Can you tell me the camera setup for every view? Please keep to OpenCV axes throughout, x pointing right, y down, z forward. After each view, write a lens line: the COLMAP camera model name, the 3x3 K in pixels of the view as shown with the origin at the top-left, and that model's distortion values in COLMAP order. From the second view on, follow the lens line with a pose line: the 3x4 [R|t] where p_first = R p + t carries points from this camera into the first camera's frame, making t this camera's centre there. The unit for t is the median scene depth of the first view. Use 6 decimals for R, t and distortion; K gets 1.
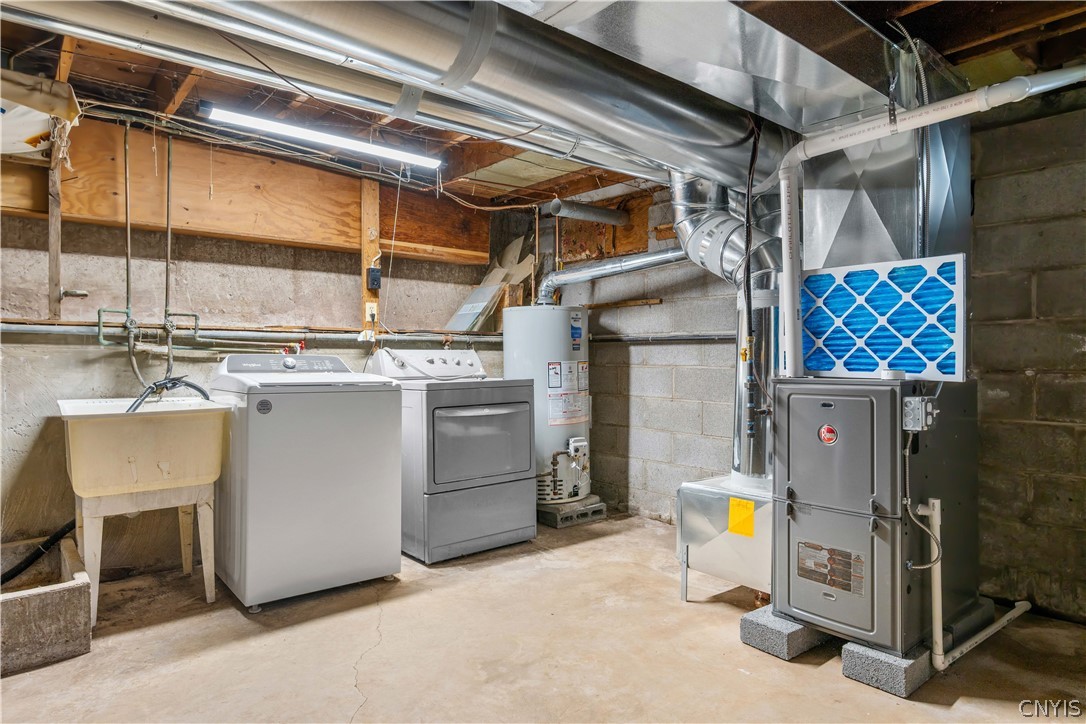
lens RADIAL K [[633.5, 0, 542.3], [0, 633.5, 360.1], [0, 0, 1]] dist [-0.003996, 0.000670]
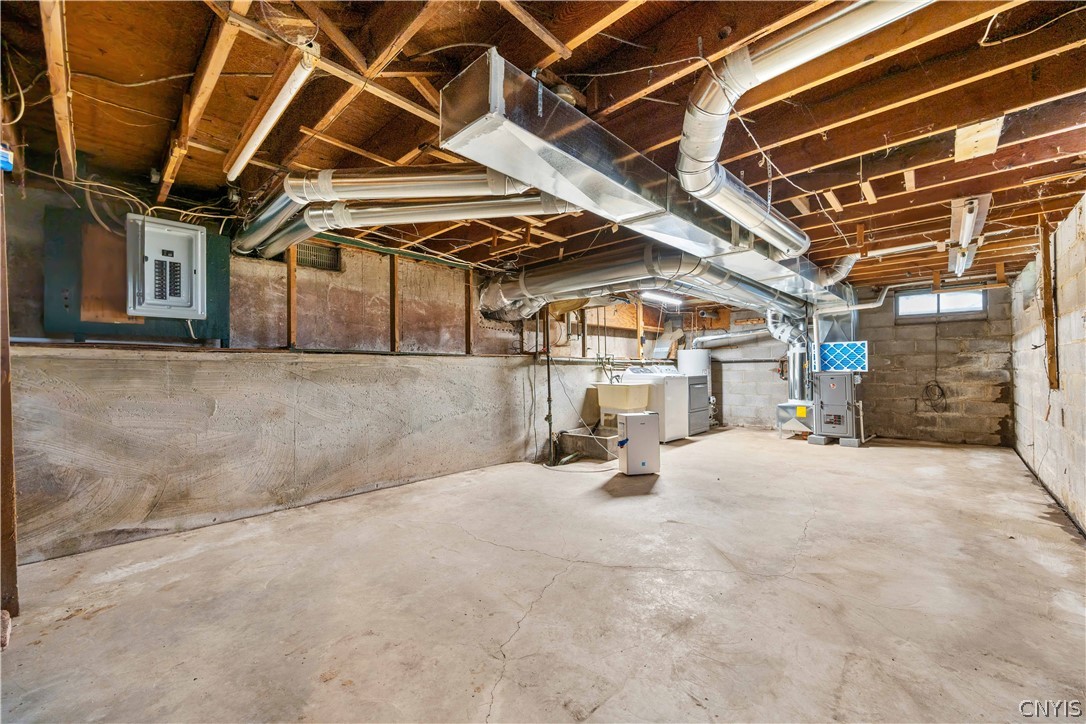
lens RADIAL K [[425.1, 0, 543.9], [0, 425.1, 364.2], [0, 0, 1]] dist [-0.000835, -0.000745]
pose [[0.994440, -0.008904, 0.104931, -1.194453], [0.011087, 0.999734, -0.020247, 0.012802], [-0.104723, 0.021297, 0.994273, -1.067038]]
